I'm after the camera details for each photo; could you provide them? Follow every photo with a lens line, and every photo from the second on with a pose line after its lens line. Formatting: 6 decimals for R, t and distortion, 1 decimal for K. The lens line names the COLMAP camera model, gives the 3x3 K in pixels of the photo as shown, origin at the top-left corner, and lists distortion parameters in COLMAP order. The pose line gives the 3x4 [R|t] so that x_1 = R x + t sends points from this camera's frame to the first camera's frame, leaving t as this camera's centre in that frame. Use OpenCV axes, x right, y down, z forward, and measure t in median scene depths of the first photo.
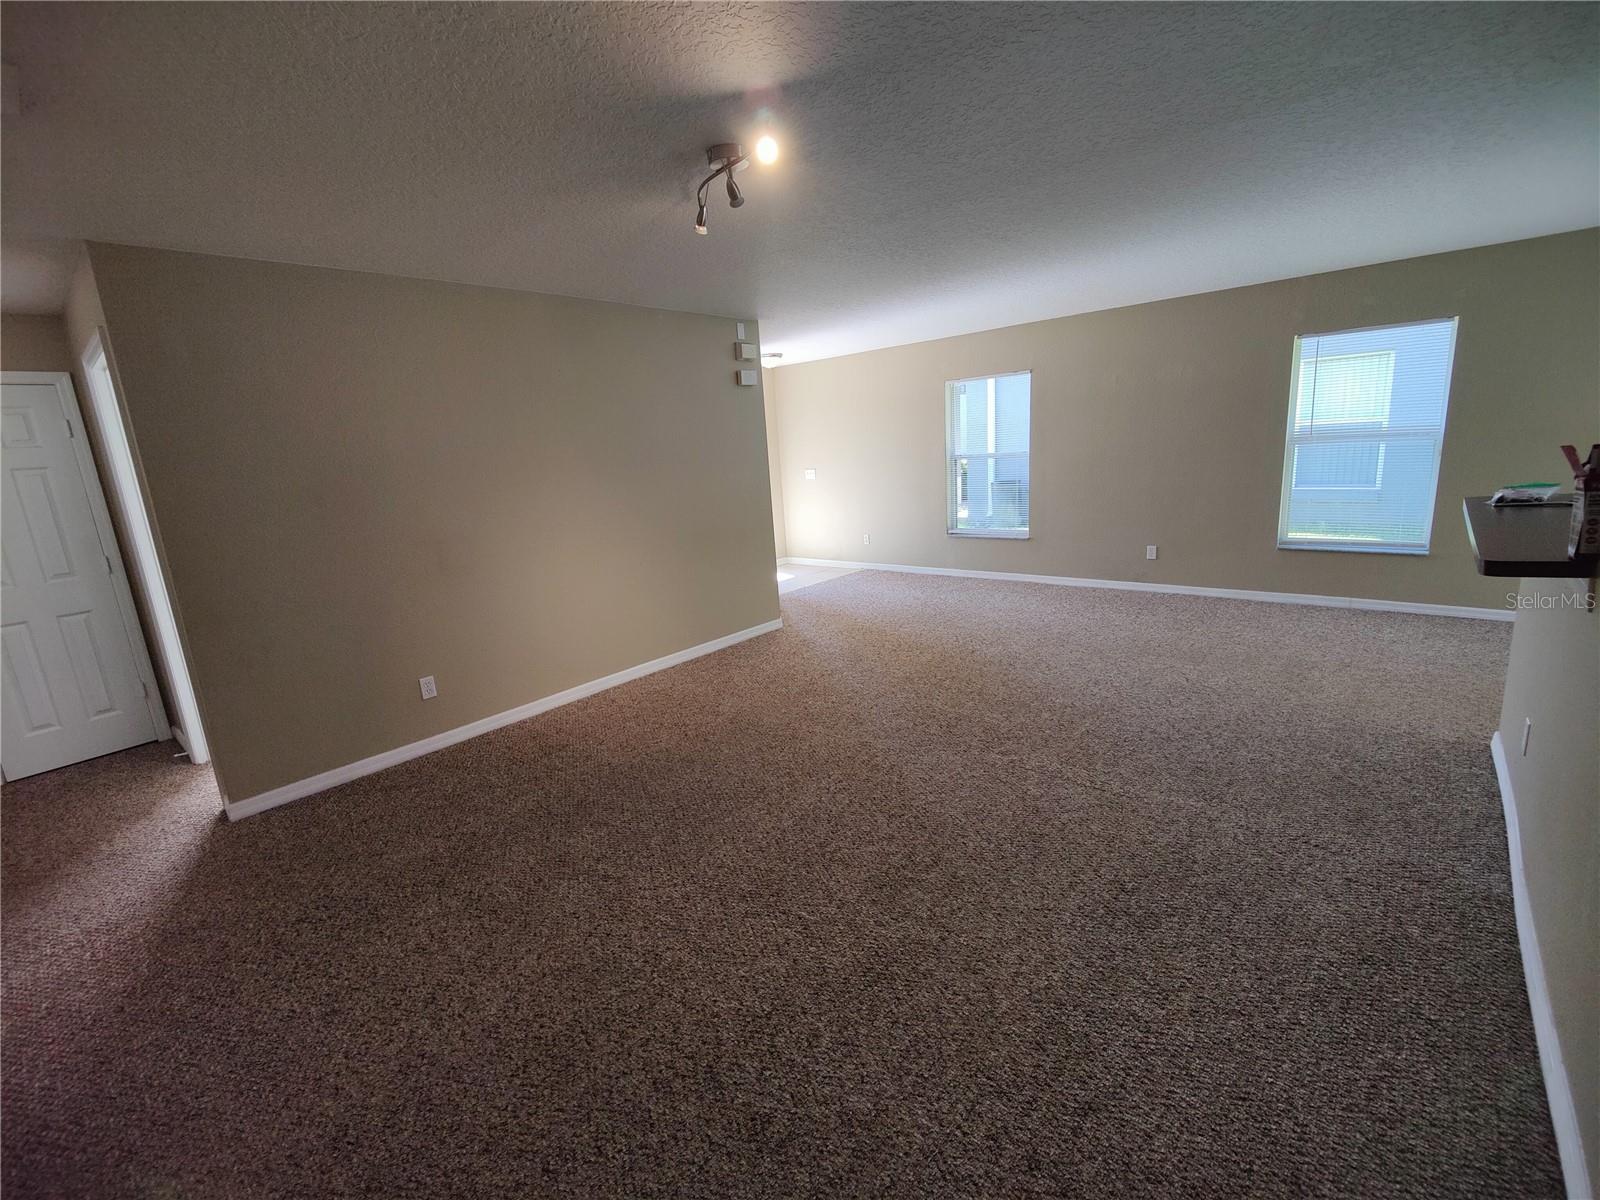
lens RADIAL K [[691.7, 0, 800.5], [0, 691.7, 593.8], [0, 0, 1]] dist [0.023908, -0.018812]
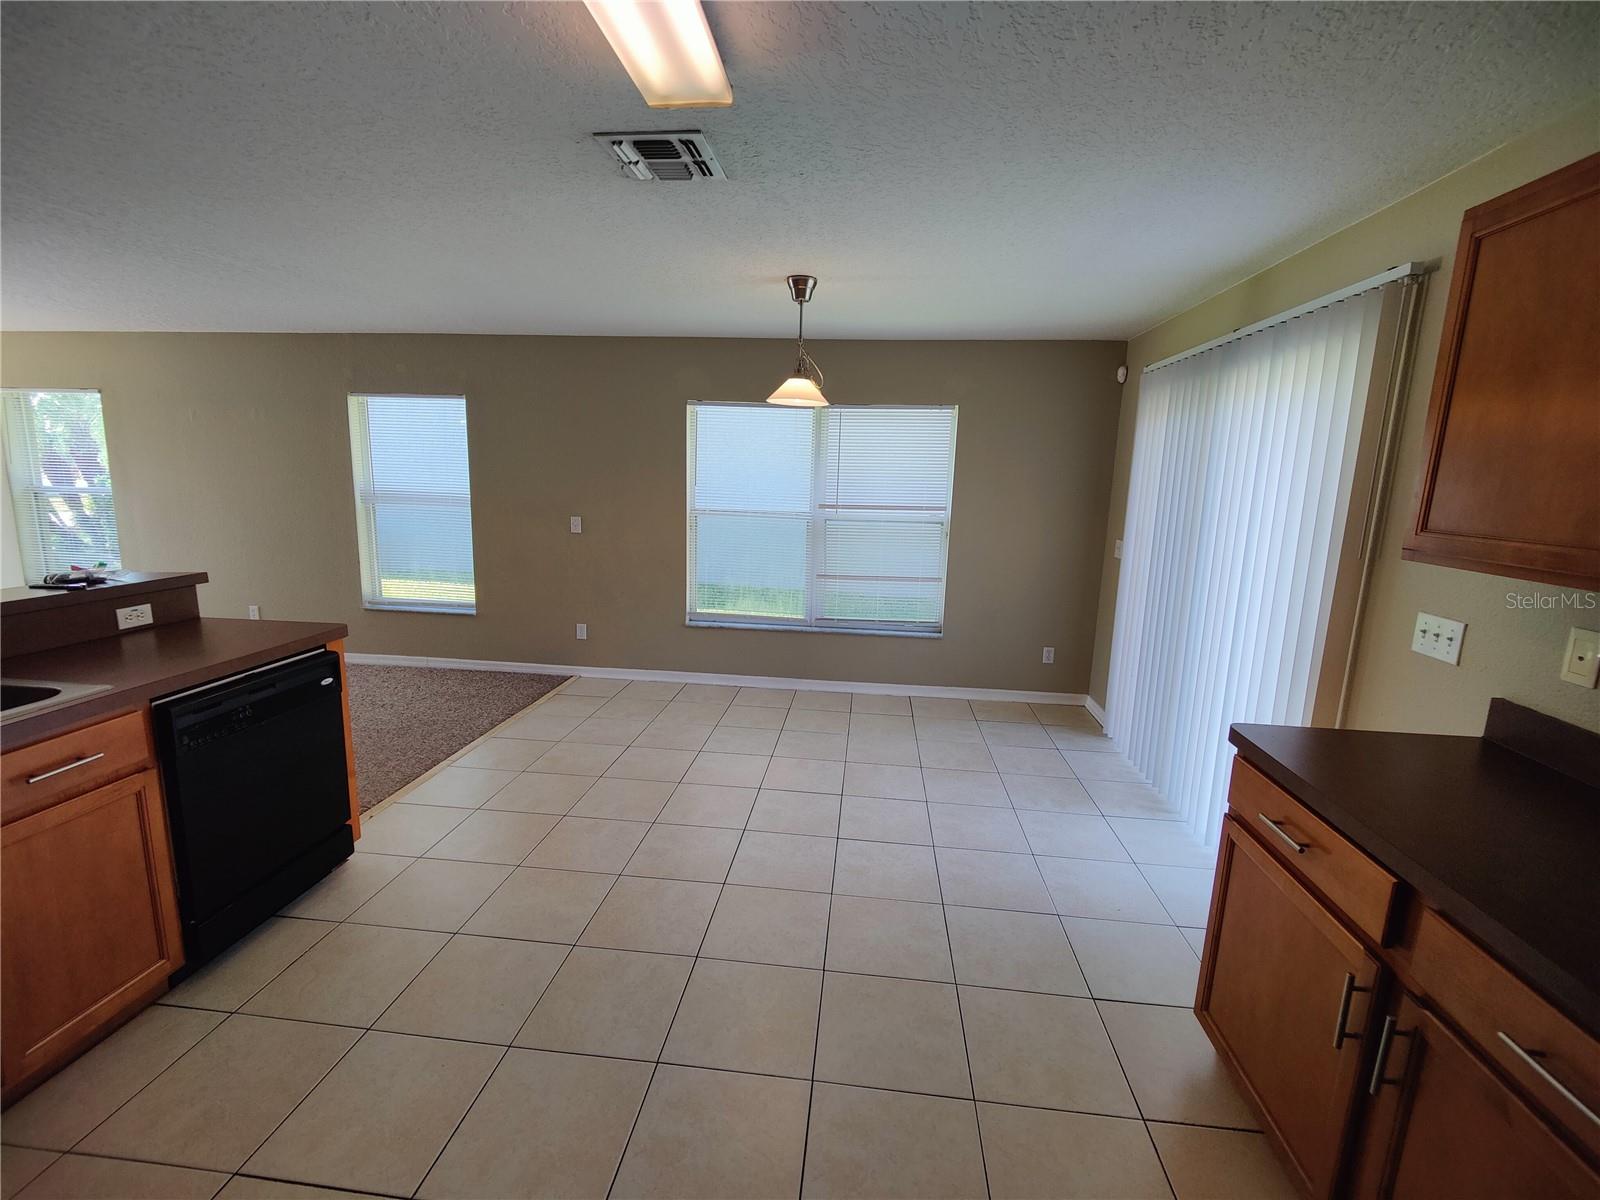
lens RADIAL K [[691.7, 0, 800.5], [0, 691.7, 593.8], [0, 0, 1]] dist [0.023908, -0.018812]
pose [[0.809343, -0.009238, 0.587263, 0.775481], [0.043342, 0.998089, -0.044032, -0.022189], [-0.585735, 0.061090, 0.808197, -0.170909]]
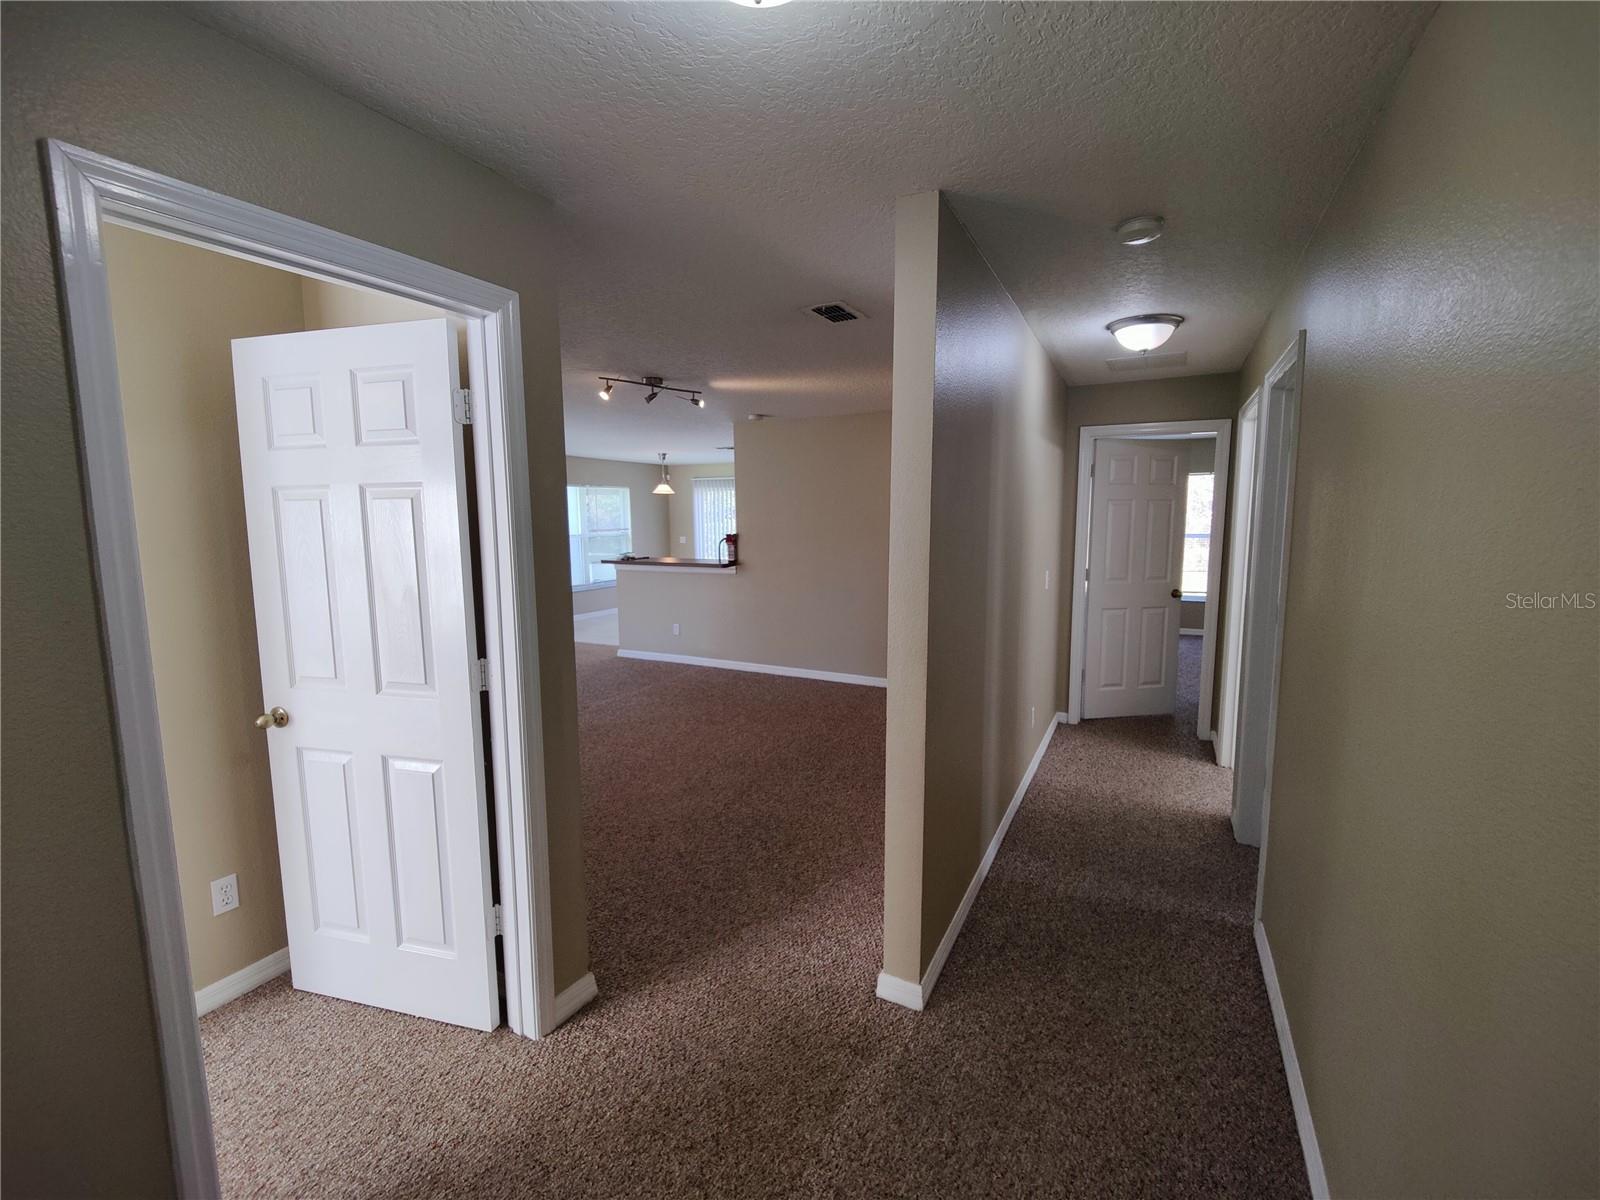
lens RADIAL K [[689.4, 0, 801.3], [0, 689.4, 594.6], [0, 0, 1]] dist [0.033425, -0.025613]
pose [[-0.248419, -0.043368, 0.967681, -1.130991], [0.230547, 0.967642, 0.102551, -0.072021], [-0.940817, 0.248572, -0.230383, 0.630101]]
